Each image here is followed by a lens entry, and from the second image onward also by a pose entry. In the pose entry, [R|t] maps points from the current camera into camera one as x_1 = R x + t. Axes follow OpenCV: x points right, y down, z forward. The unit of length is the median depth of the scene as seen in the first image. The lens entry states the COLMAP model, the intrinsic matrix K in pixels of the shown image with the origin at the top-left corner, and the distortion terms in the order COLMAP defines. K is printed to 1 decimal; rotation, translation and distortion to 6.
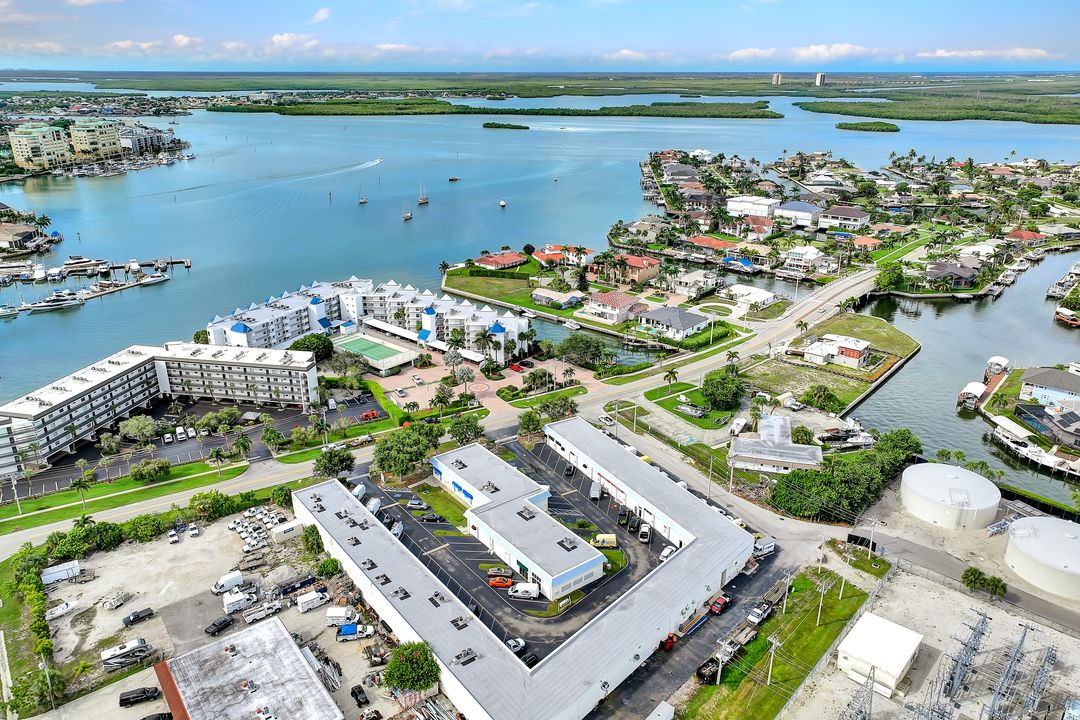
lens RADIAL K [[756.3, 0, 542.4], [0, 756.3, 358.8], [0, 0, 1]] dist [-0.000129, 0.019621]
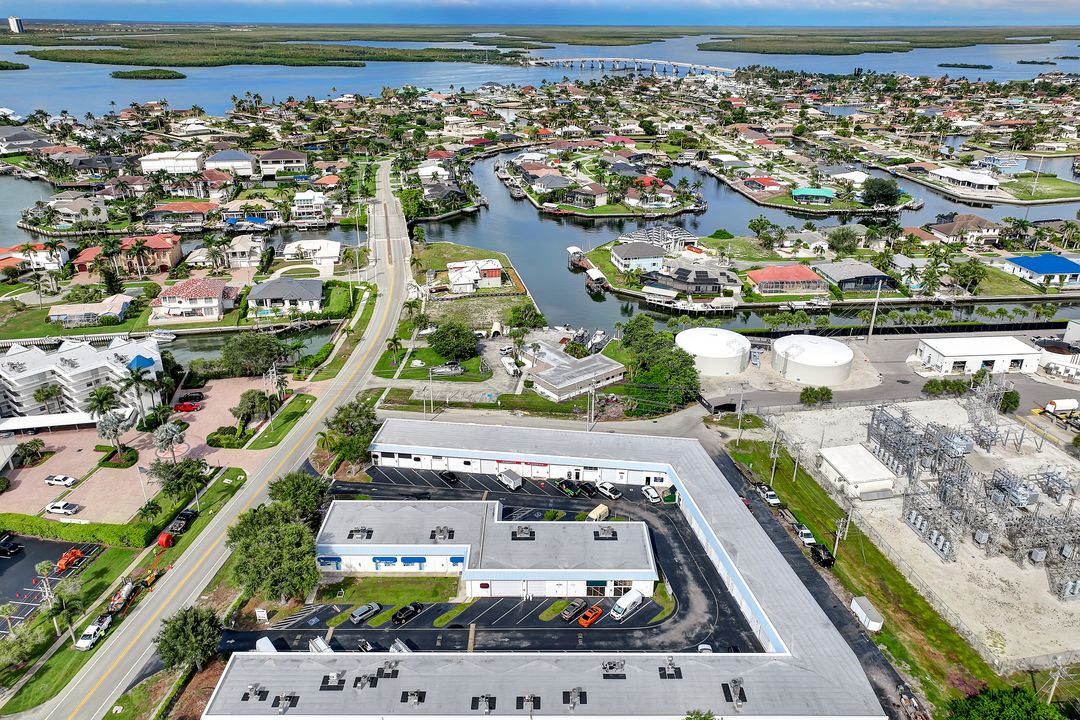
lens RADIAL K [[756.3, 0, 542.4], [0, 756.3, 358.8], [0, 0, 1]] dist [-0.000129, 0.019621]
pose [[0.603044, -0.319873, 0.730766, -0.379042], [0.278194, 0.942901, 0.183157, -0.075660], [-0.747627, 0.092843, 0.657598, 0.325627]]
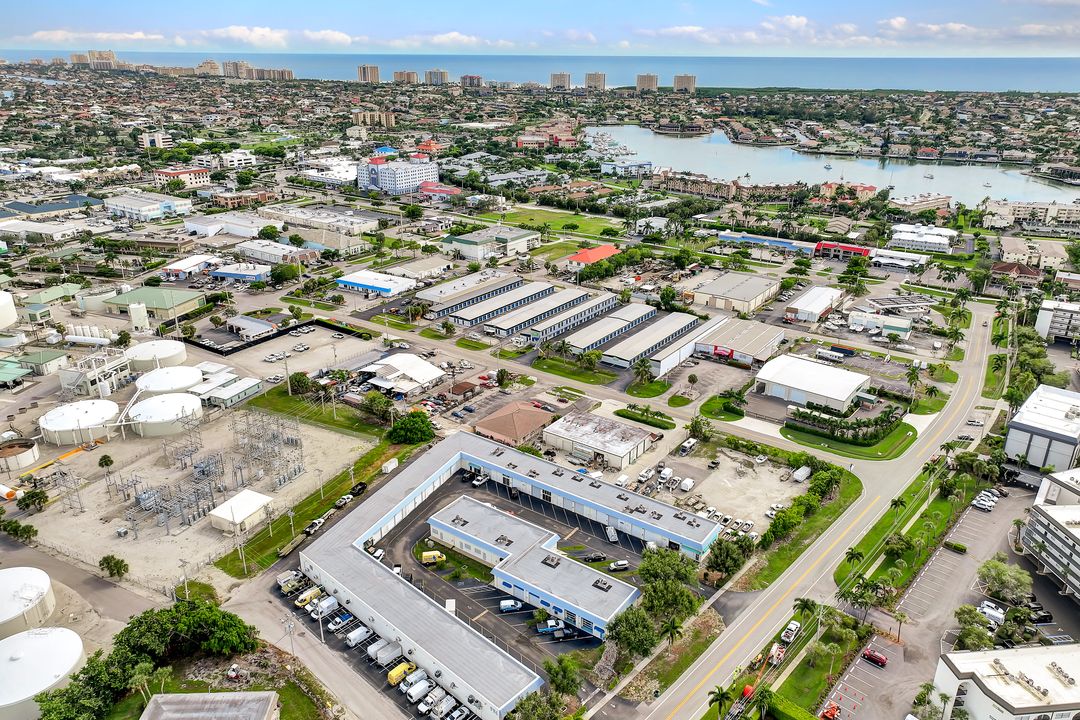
lens RADIAL K [[756.3, 0, 542.4], [0, 756.3, 358.8], [0, 0, 1]] dist [-0.000129, 0.019621]
pose [[-0.957554, 0.102374, -0.269462, 0.142287], [-0.108957, 0.736909, 0.667153, -0.535759], [0.266869, 0.668195, -0.694476, 1.162434]]
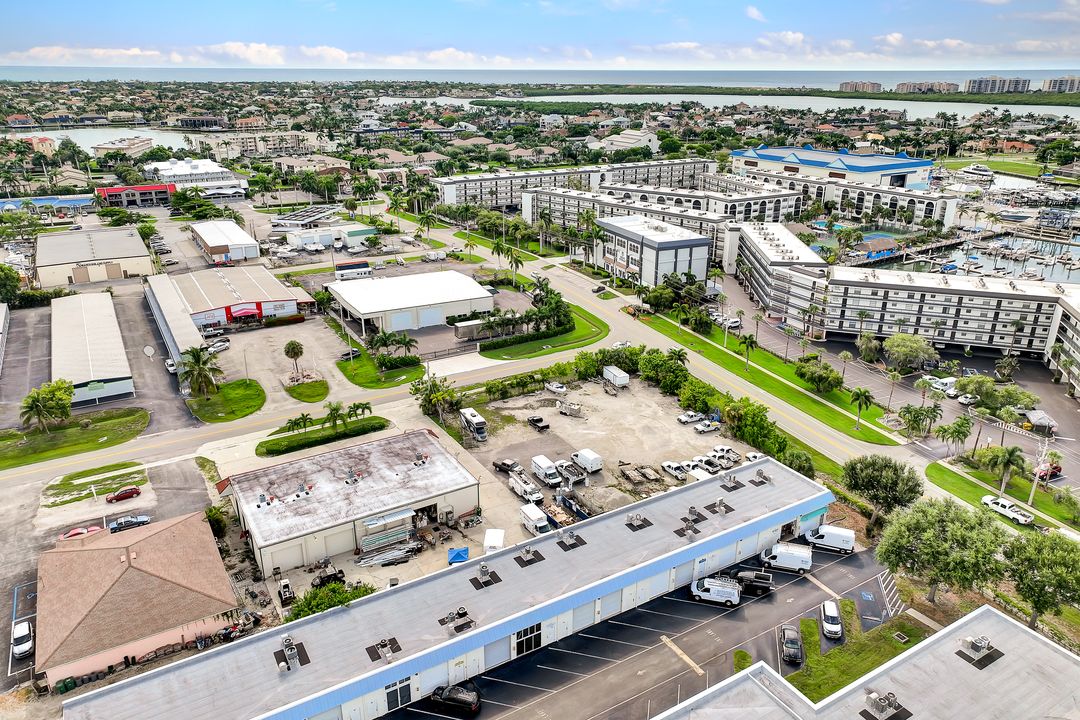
lens RADIAL K [[756.3, 0, 542.4], [0, 756.3, 358.8], [0, 0, 1]] dist [-0.000129, 0.019621]
pose [[-0.113121, 0.355772, -0.927701, 0.181185], [-0.357254, 0.856686, 0.372100, -0.043917], [0.927132, 0.373517, 0.030192, 0.587798]]
